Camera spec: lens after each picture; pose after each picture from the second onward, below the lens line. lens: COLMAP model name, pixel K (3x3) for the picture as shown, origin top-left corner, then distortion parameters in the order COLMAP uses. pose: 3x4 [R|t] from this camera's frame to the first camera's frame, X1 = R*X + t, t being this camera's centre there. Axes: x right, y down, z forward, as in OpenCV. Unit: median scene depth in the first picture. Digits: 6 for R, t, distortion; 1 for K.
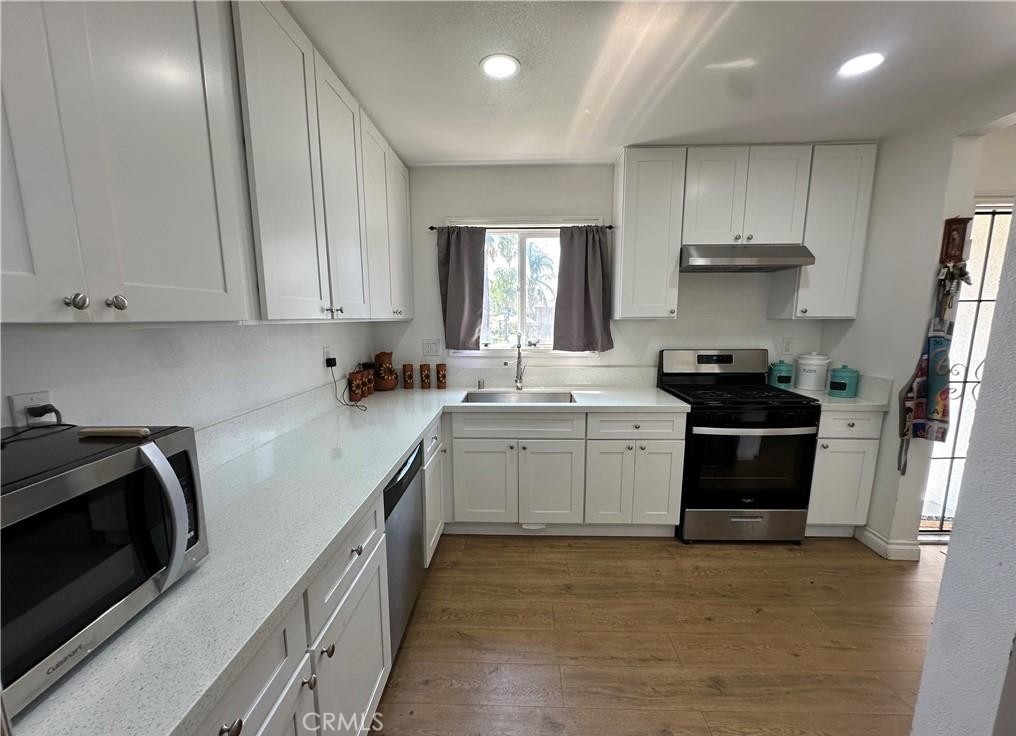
lens RADIAL K [[408.9, 0, 506.9], [0, 408.9, 383.9], [0, 0, 1]] dist [-0.007268, 0.000476]
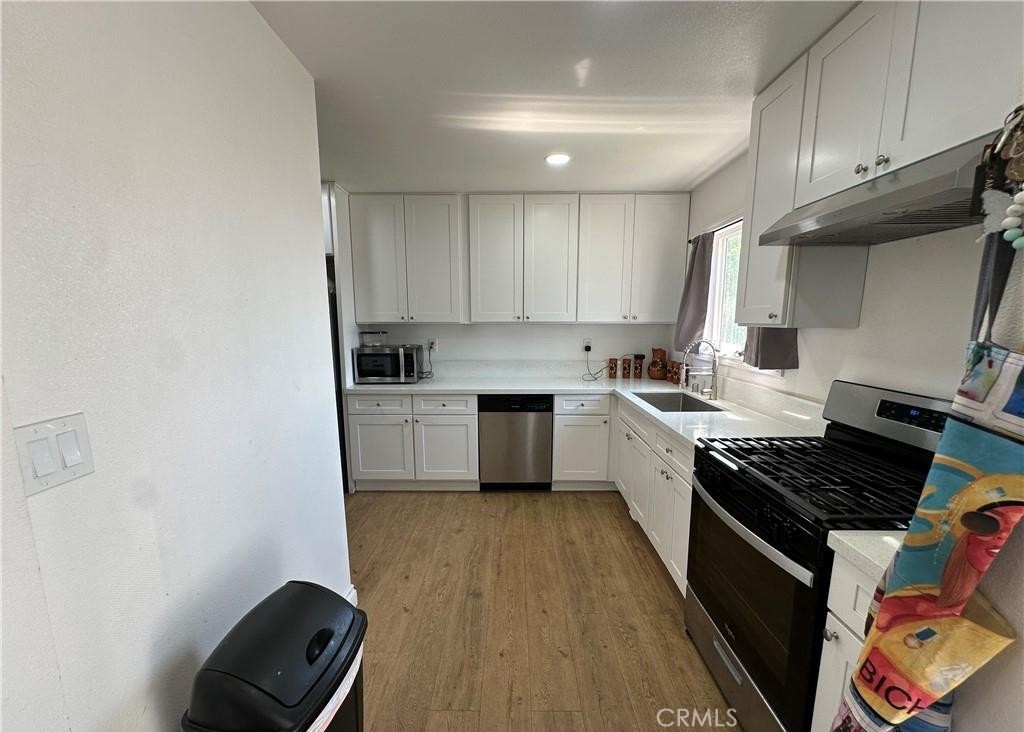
lens RADIAL K [[412.2, 0, 509.6], [0, 412.2, 382.6], [0, 0, 1]] dist [-0.007268, 0.000476]
pose [[0.022117, 0.157080, -0.987338, 1.085331], [-0.157130, 0.975852, 0.151733, -0.108953], [0.987330, 0.151784, 0.046265, 0.578704]]
